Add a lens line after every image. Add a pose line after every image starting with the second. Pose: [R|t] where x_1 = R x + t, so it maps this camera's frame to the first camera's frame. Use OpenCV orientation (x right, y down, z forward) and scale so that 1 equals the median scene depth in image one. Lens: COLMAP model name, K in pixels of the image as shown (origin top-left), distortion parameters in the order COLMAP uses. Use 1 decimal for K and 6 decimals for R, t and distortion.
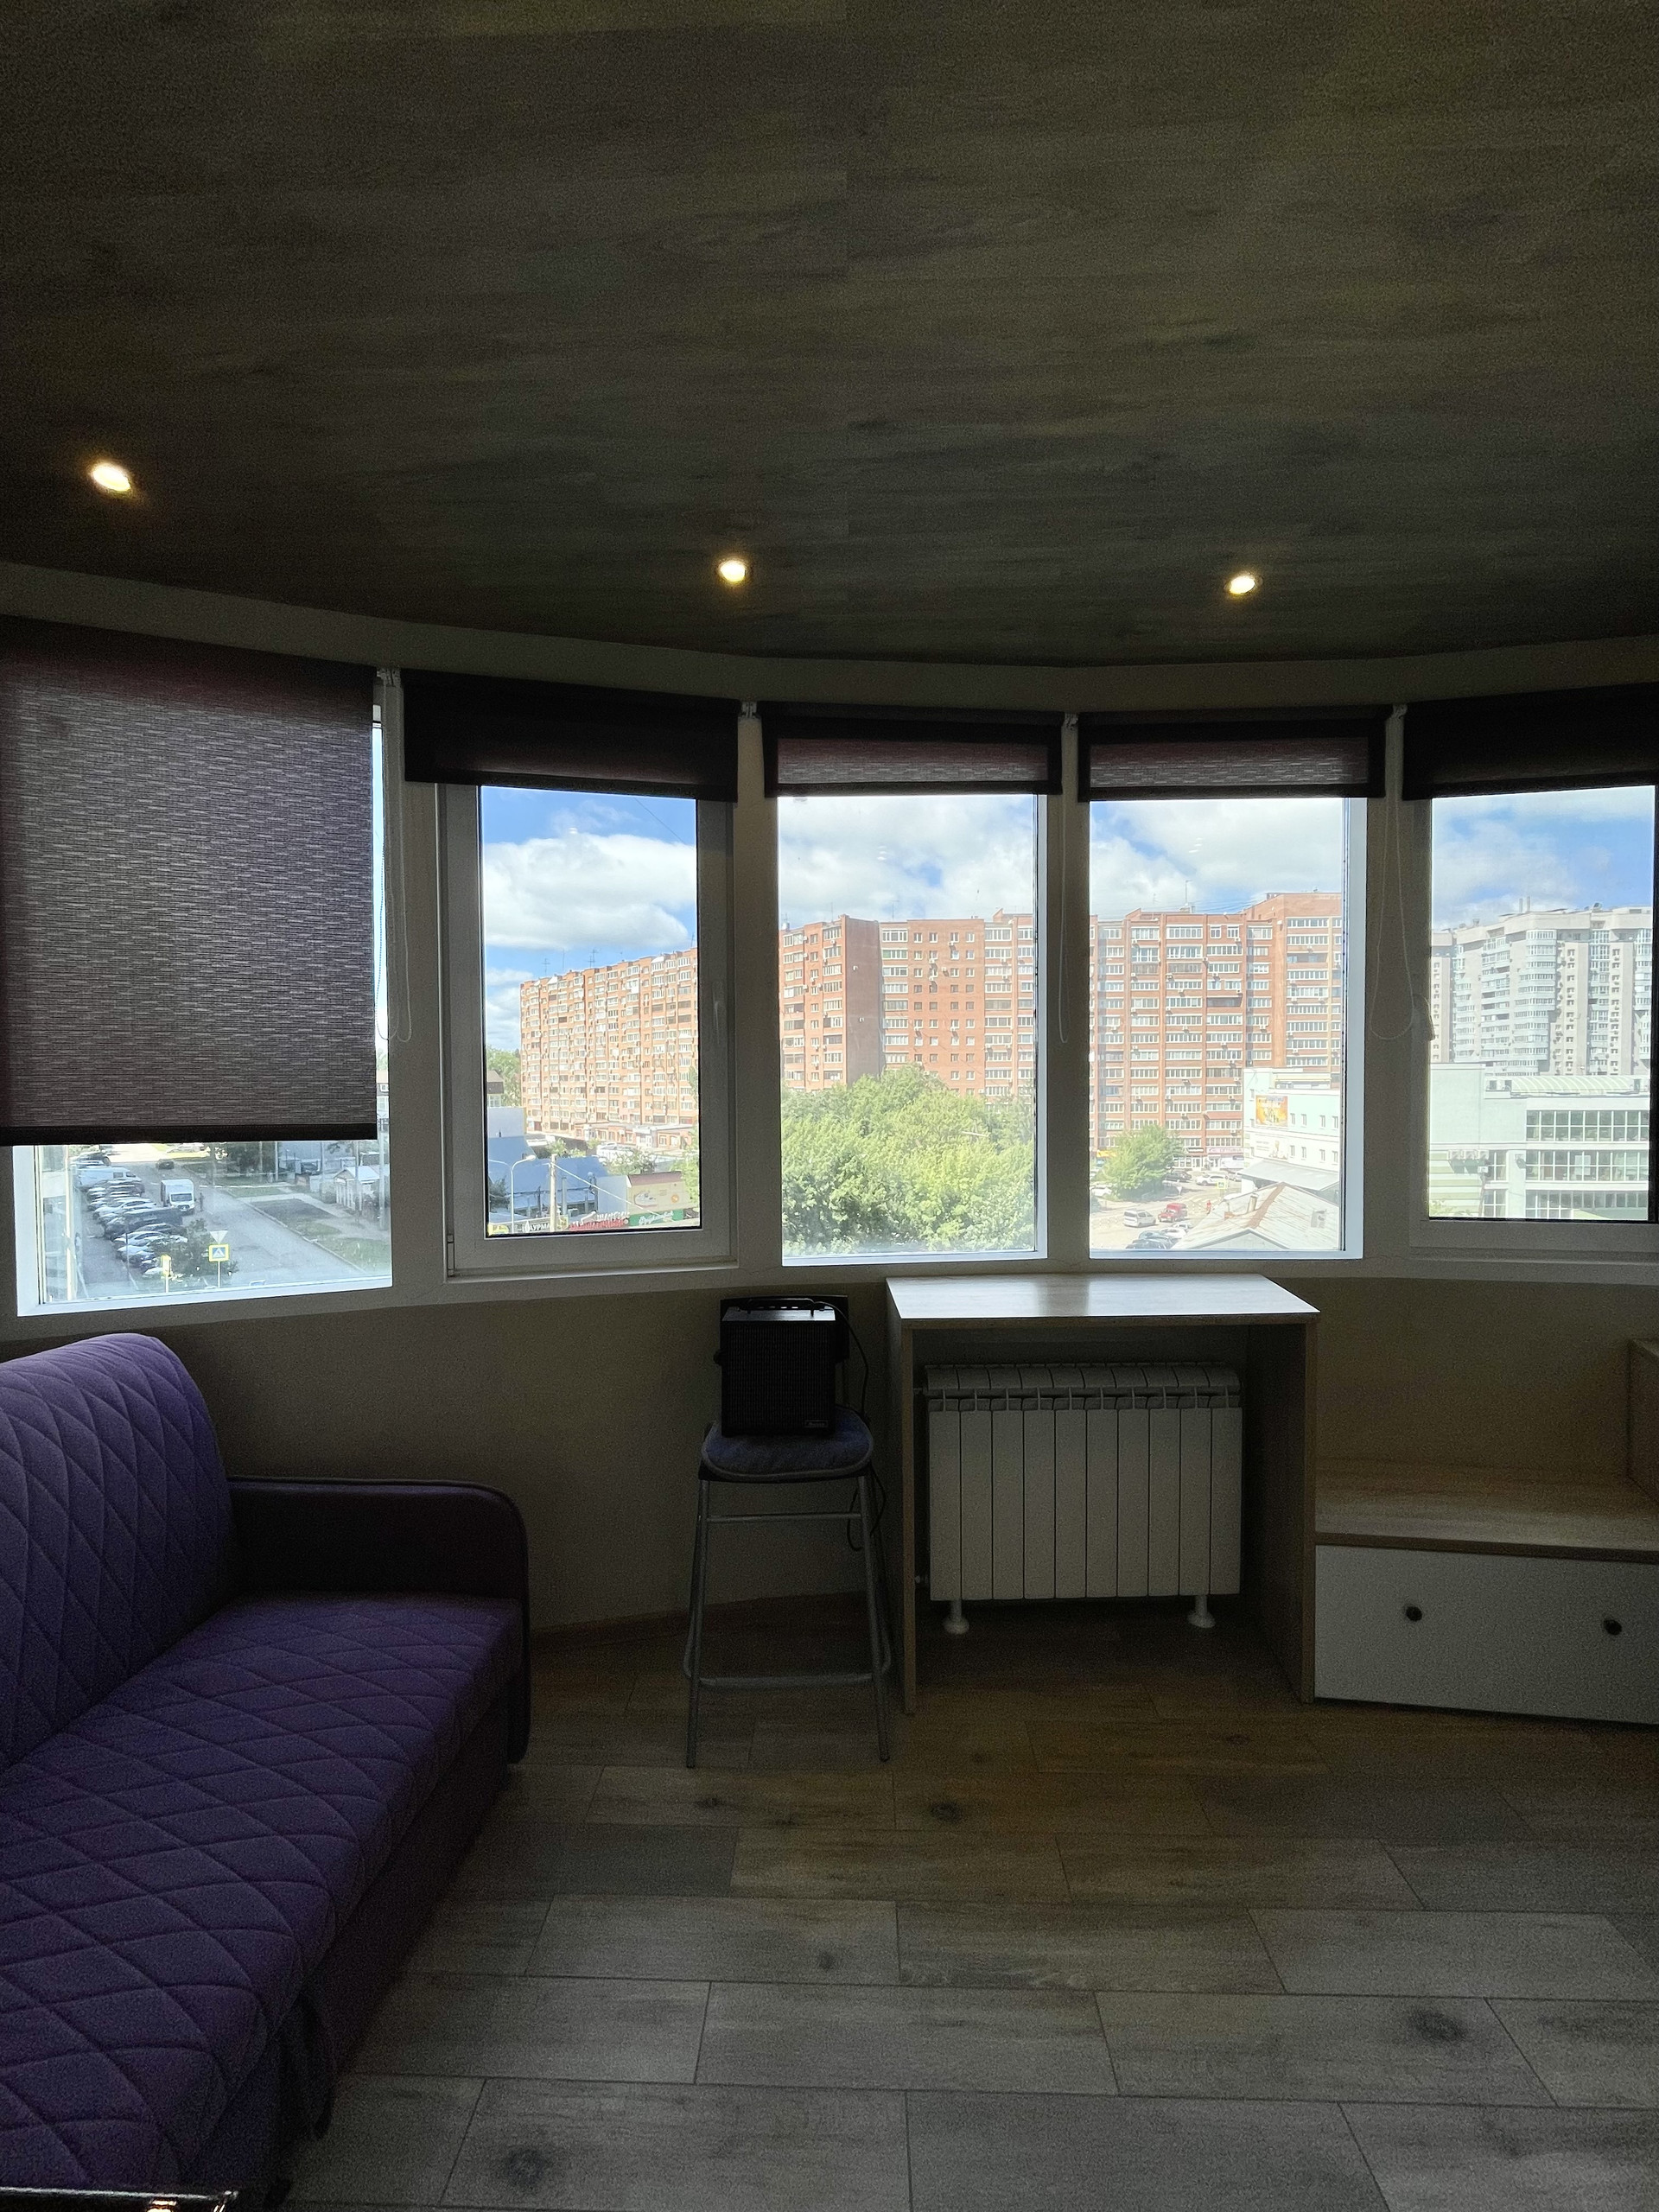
lens RADIAL K [[904.1, 0, 834.6], [0, 904.1, 1103.1], [0, 0, 1]] dist [-0.000203, -0.003076]
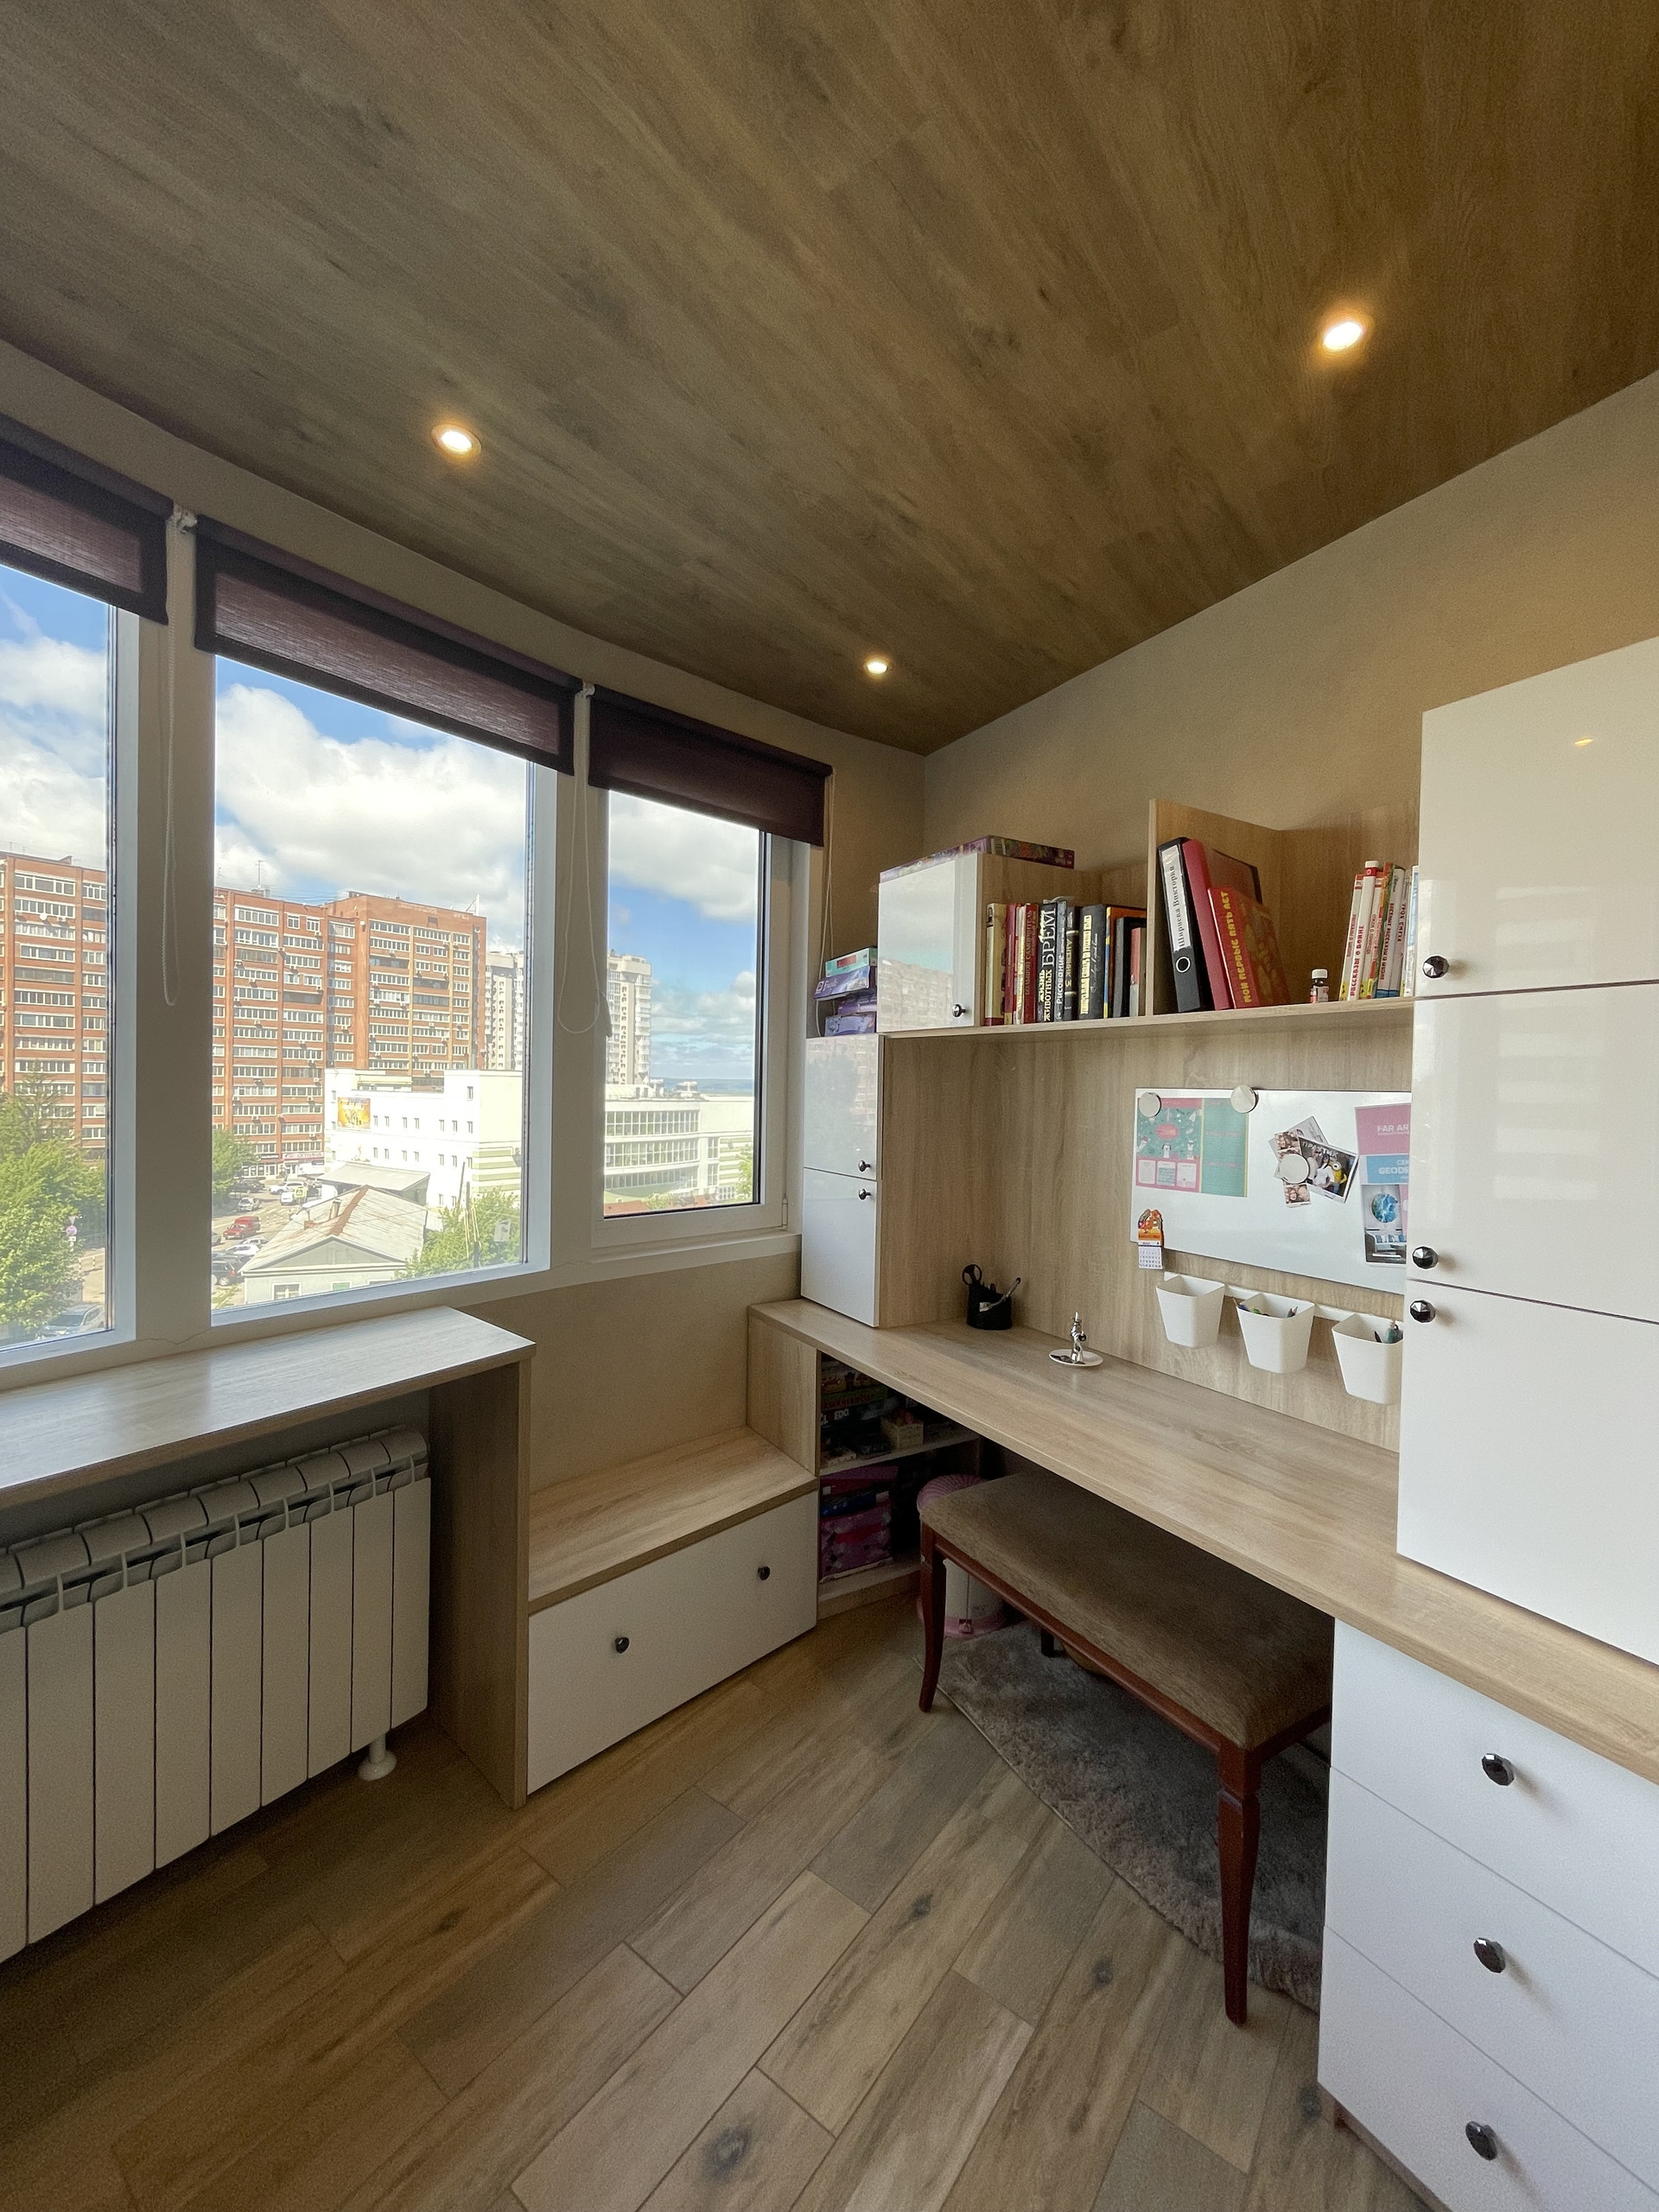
lens RADIAL K [[904.8, 0, 838.2], [0, 904.8, 1100.6], [0, 0, 1]] dist [-0.002424, 0.000583]
pose [[0.589446, 0.005000, 0.807792, 0.012081], [-0.000893, 0.999984, -0.005538, 0.005971], [-0.807807, 0.002543, 0.589441, 0.232374]]
